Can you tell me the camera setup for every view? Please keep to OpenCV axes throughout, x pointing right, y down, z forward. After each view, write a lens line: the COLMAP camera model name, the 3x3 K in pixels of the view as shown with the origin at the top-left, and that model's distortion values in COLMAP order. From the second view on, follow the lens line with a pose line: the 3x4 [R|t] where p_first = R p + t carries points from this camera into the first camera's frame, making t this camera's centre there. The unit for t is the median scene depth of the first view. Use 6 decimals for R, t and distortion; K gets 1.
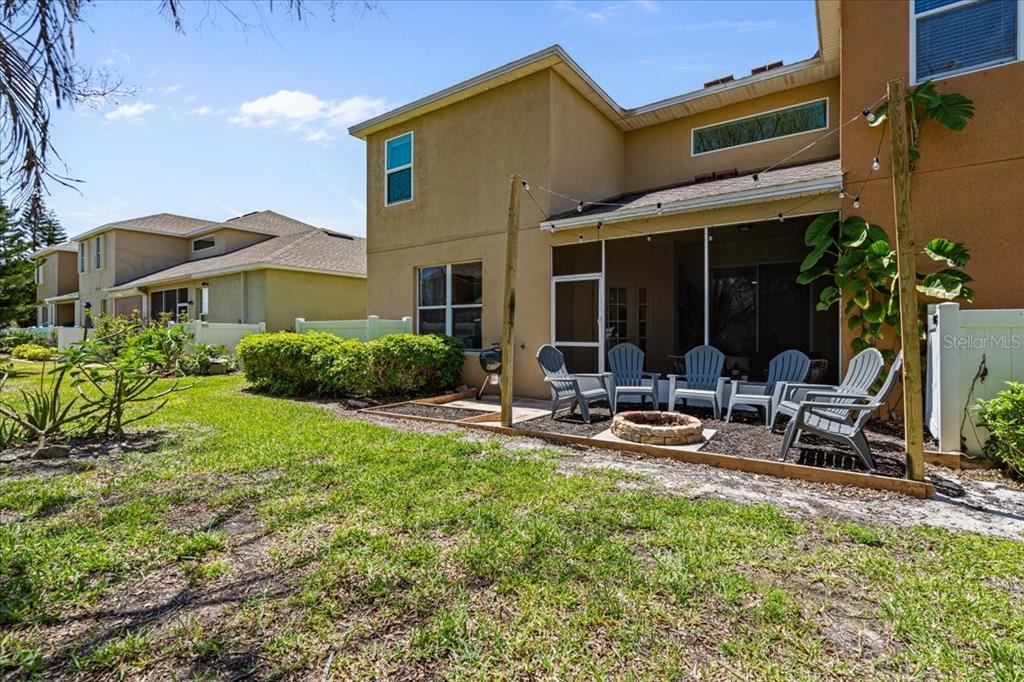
lens RADIAL K [[466.0, 0, 514.6], [0, 466.0, 338.6], [0, 0, 1]] dist [-0.001542, 0.000601]
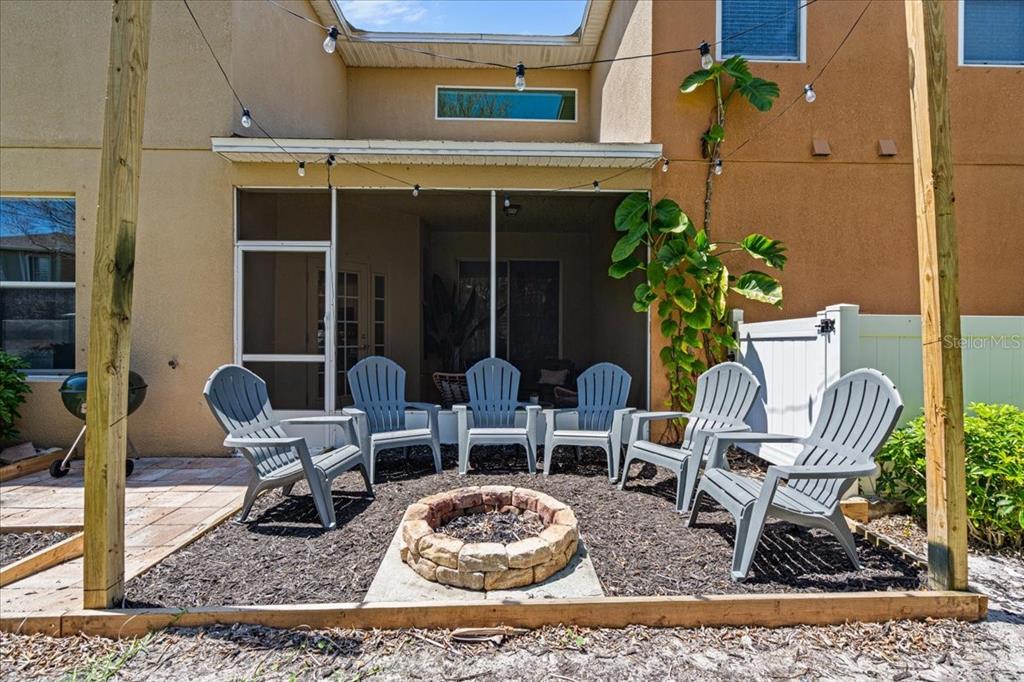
lens RADIAL K [[466.0, 0, 516.2], [0, 466.0, 337.6], [0, 0, 1]] dist [-0.001542, 0.000601]
pose [[0.802203, 0.003199, 0.597043, 0.018050], [0.002967, 0.999952, -0.009345, -0.008966], [-0.597044, 0.009268, 0.802155, 0.403237]]
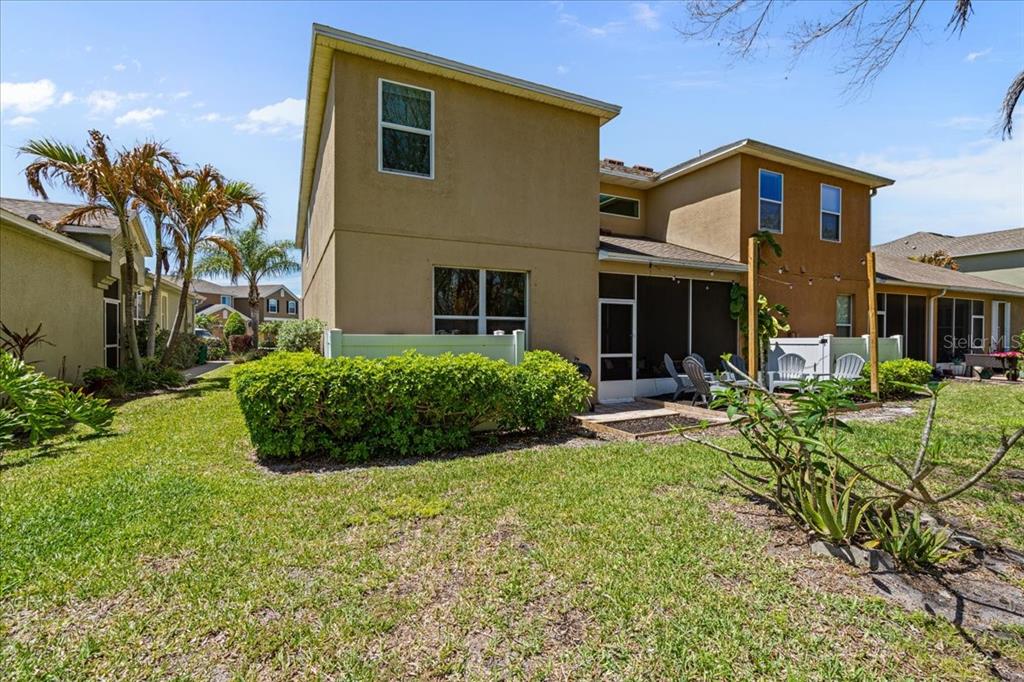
lens RADIAL K [[466.0, 0, 512.9], [0, 466.0, 338.7], [0, 0, 1]] dist [-0.001542, 0.000601]
pose [[0.480270, -0.004217, 0.877111, -1.253925], [0.008912, 0.999960, -0.000072, -0.040440], [-0.877076, 0.007851, 0.480288, 0.756184]]
